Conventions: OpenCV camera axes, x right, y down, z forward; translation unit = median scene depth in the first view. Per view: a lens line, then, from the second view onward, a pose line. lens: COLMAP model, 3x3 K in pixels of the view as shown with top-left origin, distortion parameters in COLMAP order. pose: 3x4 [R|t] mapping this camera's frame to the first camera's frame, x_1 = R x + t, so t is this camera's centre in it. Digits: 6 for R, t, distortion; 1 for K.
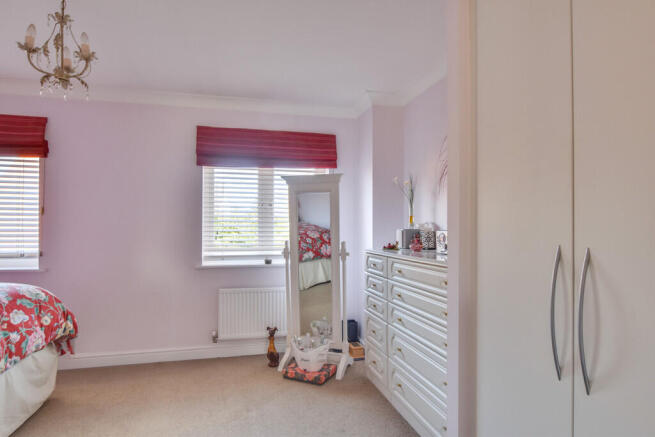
lens RADIAL K [[372.9, 0, 325.8], [0, 372.9, 223.9], [0, 0, 1]] dist [-0.003738, 0.001992]
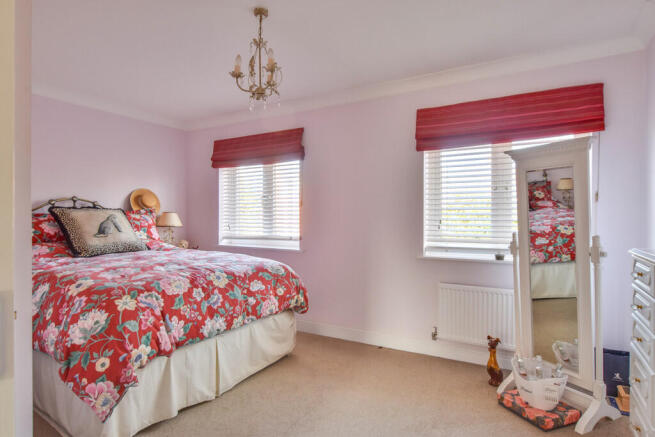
lens RADIAL K [[371.3, 0, 327.5], [0, 371.3, 218.5], [0, 0, 1]] dist [-0.003062, 0.001270]
pose [[0.717437, 0.000029, -0.696623, 0.174490], [0.010446, 0.999887, 0.010799, 0.003558], [0.696545, -0.015024, 0.717356, 0.175378]]
